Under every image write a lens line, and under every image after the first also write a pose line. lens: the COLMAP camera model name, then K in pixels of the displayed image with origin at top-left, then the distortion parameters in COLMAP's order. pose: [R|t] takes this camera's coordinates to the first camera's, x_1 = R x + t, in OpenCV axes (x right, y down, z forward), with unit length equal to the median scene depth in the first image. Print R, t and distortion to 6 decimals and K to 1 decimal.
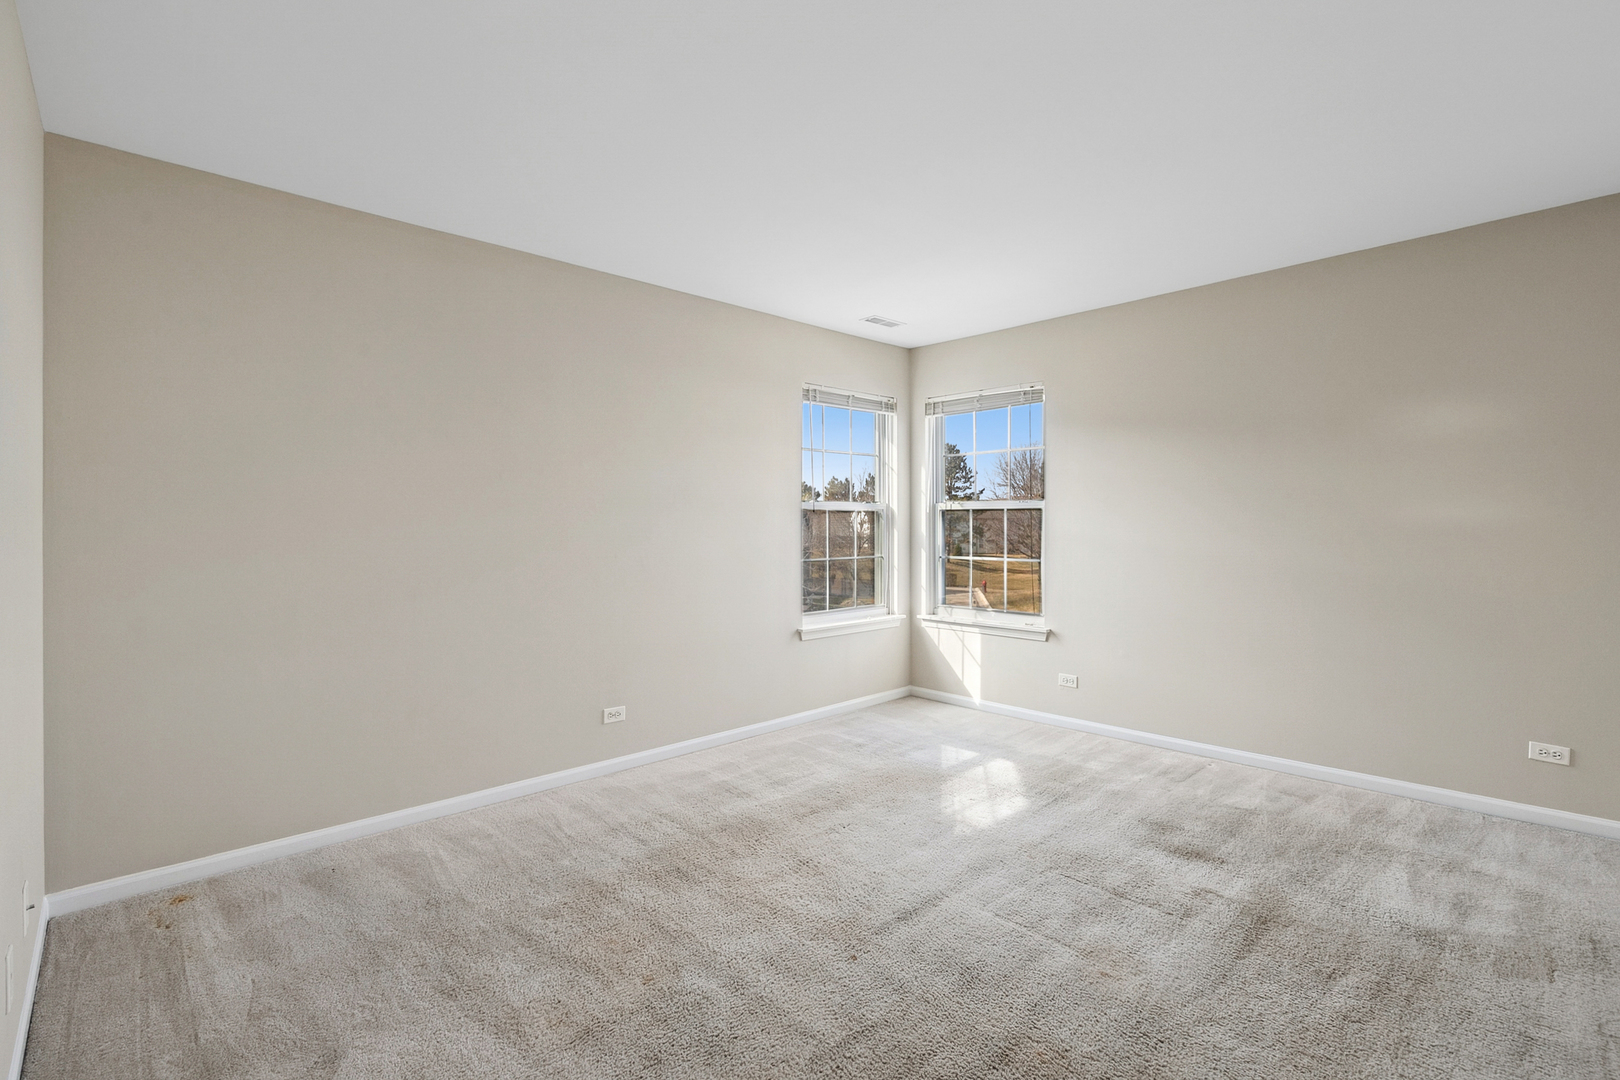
lens RADIAL K [[737.1, 0, 819.2], [0, 737.1, 531.9], [0, 0, 1]] dist [-0.012702, 0.001072]
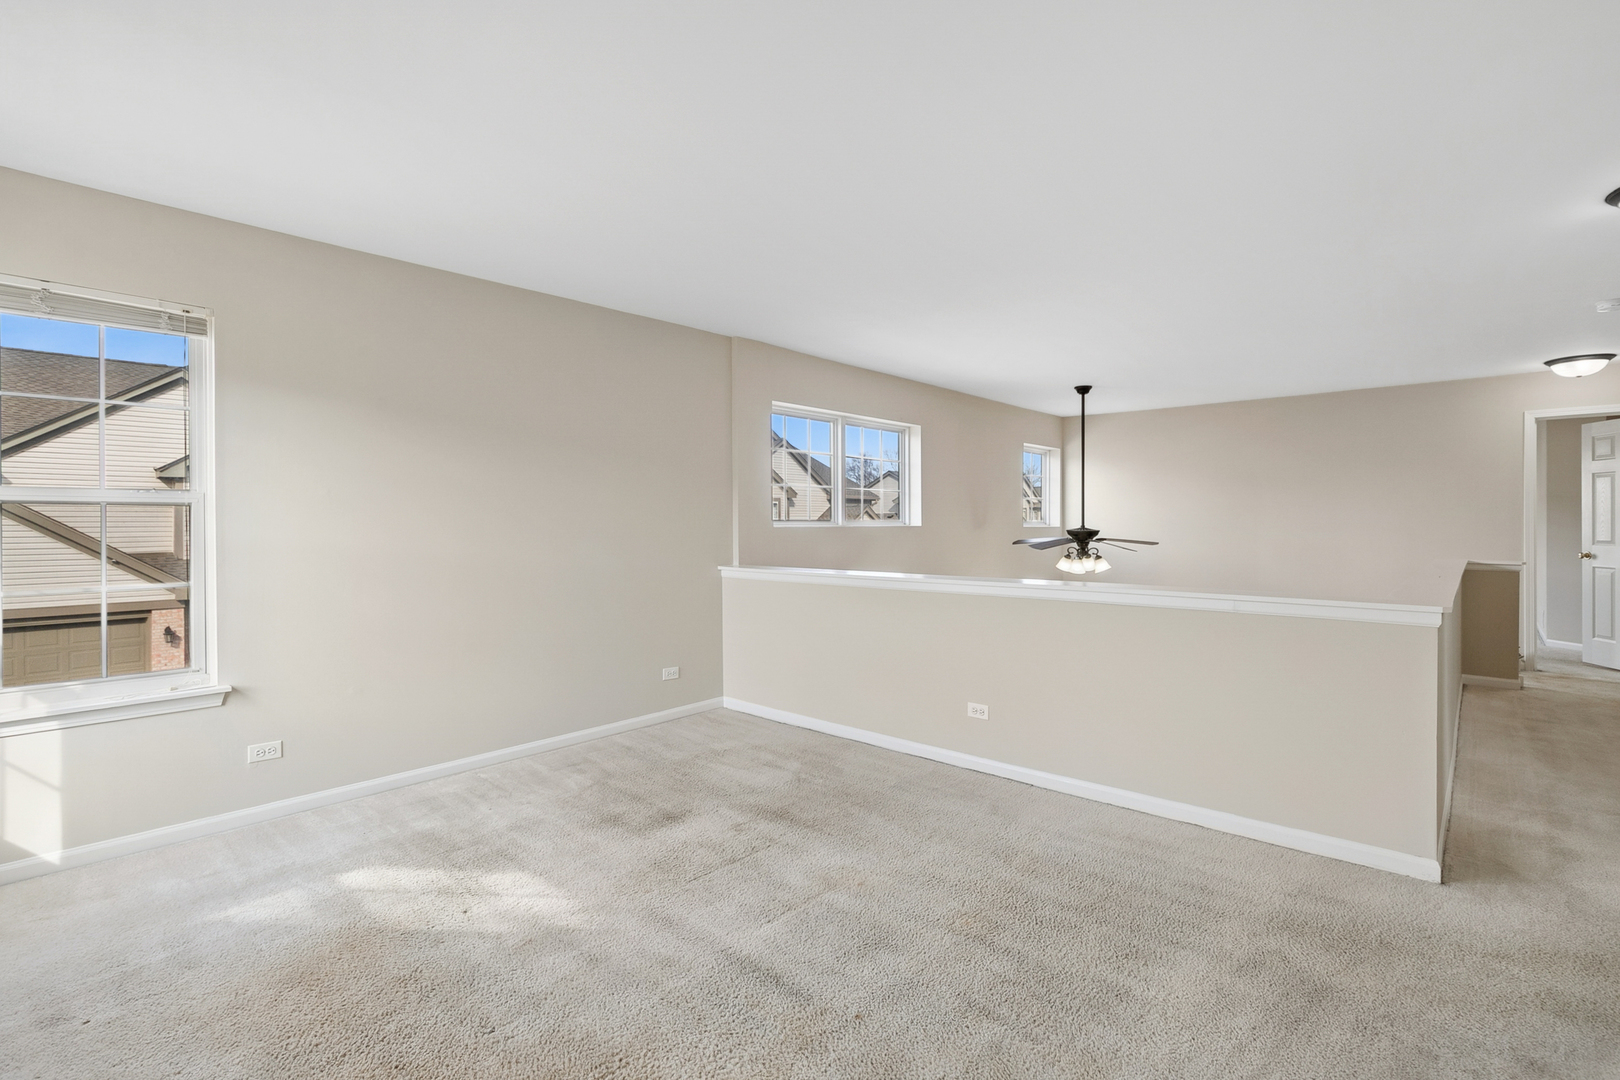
lens RADIAL K [[757.1, 0, 803.7], [0, 757.1, 538.9], [0, 0, 1]] dist [-0.000540, 0.000183]
pose [[-0.061738, -0.017809, 0.997934, -0.551727], [0.013984, 0.999727, 0.018706, -0.008574], [-0.997994, 0.015110, -0.061472, 0.721258]]
